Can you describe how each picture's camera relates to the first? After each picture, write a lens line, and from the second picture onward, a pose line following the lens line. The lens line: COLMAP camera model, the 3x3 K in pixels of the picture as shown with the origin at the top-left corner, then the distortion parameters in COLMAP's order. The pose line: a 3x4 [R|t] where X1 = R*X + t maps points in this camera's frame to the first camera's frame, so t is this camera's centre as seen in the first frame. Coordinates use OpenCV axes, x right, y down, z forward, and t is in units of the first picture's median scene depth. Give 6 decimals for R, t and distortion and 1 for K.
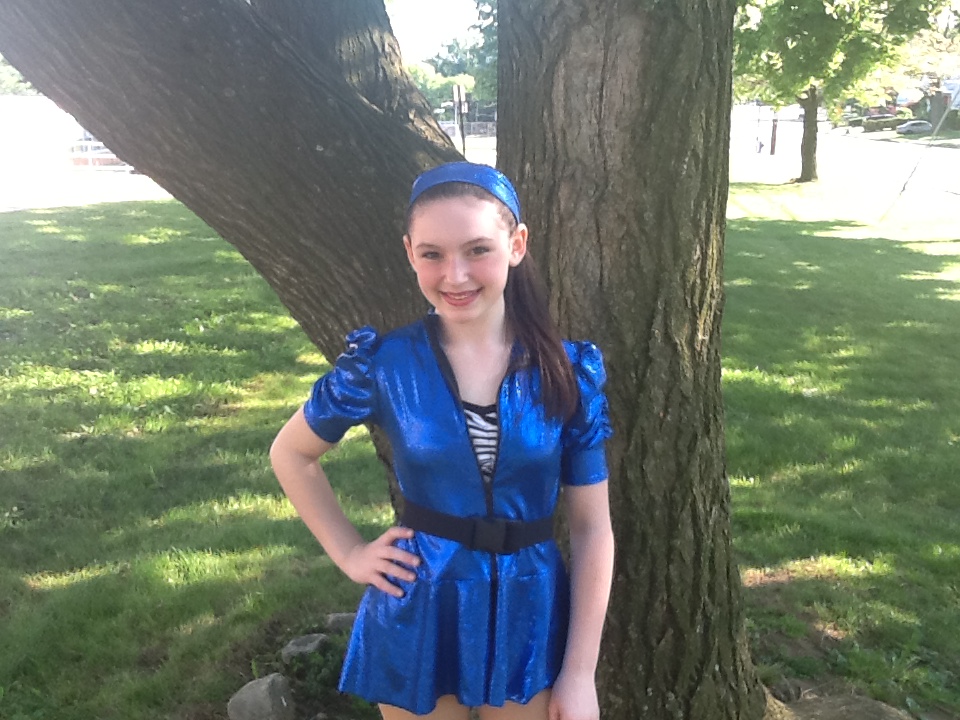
lens RADIAL K [[1182.8, 0, 481.3], [0, 1182.8, 423.9], [0, 0, 1]] dist [0.021305, 0.000000]
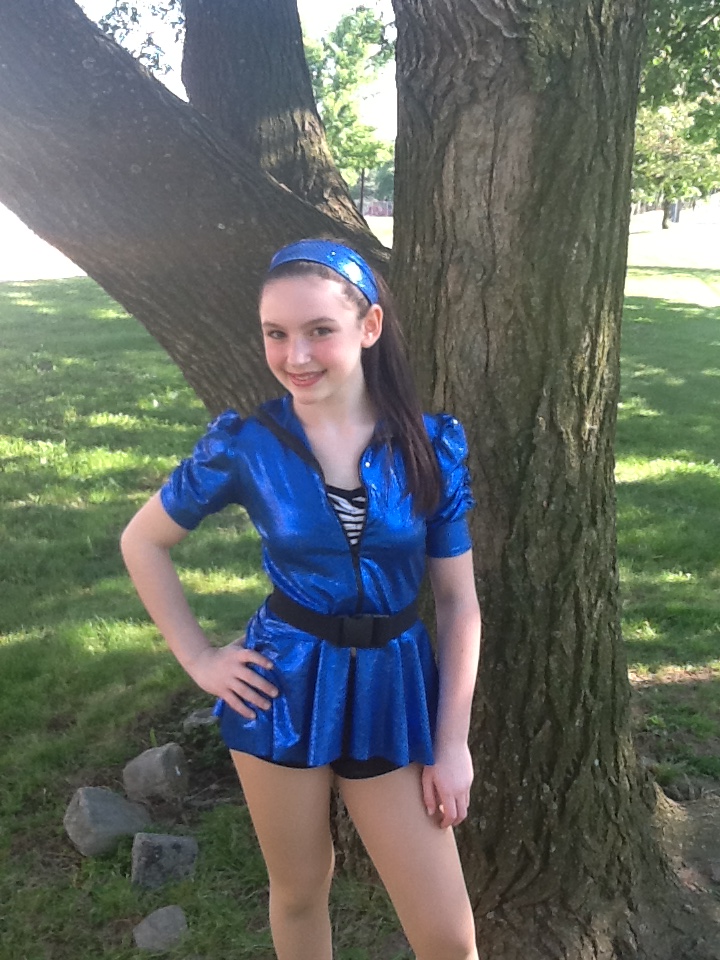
lens RADIAL K [[1182.8, 0, 349.6], [0, 1182.8, 533.9], [0, 0, 1]] dist [0.021305, 0.000000]
pose [[0.995345, 0.041109, -0.087165, 0.068979], [-0.039067, 0.998924, 0.025009, -0.000919], [0.088100, -0.021487, 0.995880, 0.001733]]
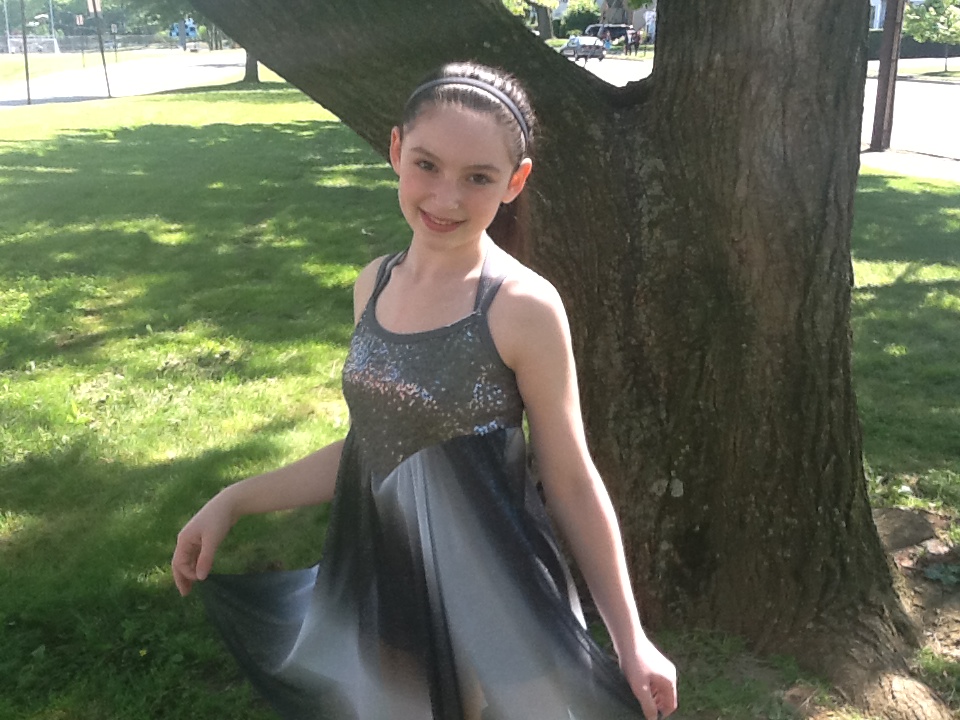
lens RADIAL K [[1182.8, 0, 545.8], [0, 1182.8, 420.3], [0, 0, 1]] dist [0.021305, 0.000000]
pose [[0.942952, -0.112768, 0.313249, -0.442850], [0.090331, 0.992253, 0.085286, 0.011389], [-0.320440, -0.052125, 0.945834, -0.022979]]
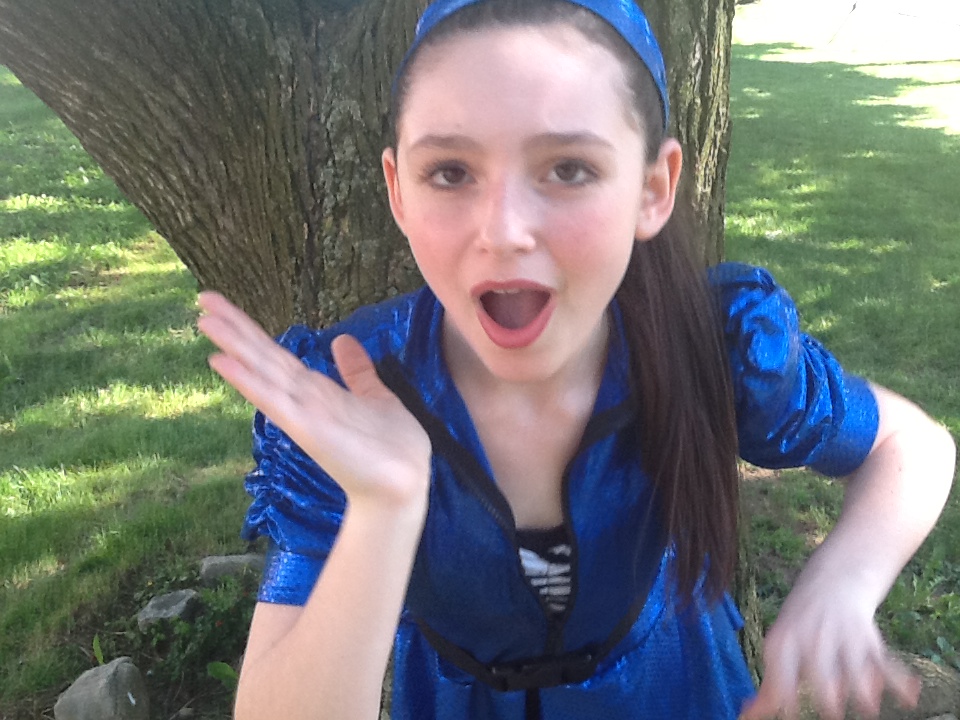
lens RADIAL K [[1182.8, 0, 479.8], [0, 1182.8, 407.3], [0, 0, 1]] dist [0.021305, 0.000000]
pose [[0.998381, -0.034313, 0.045361, 0.026144], [0.028689, 0.992444, 0.119299, -0.031326], [-0.049112, -0.117805, 0.991822, 0.303992]]
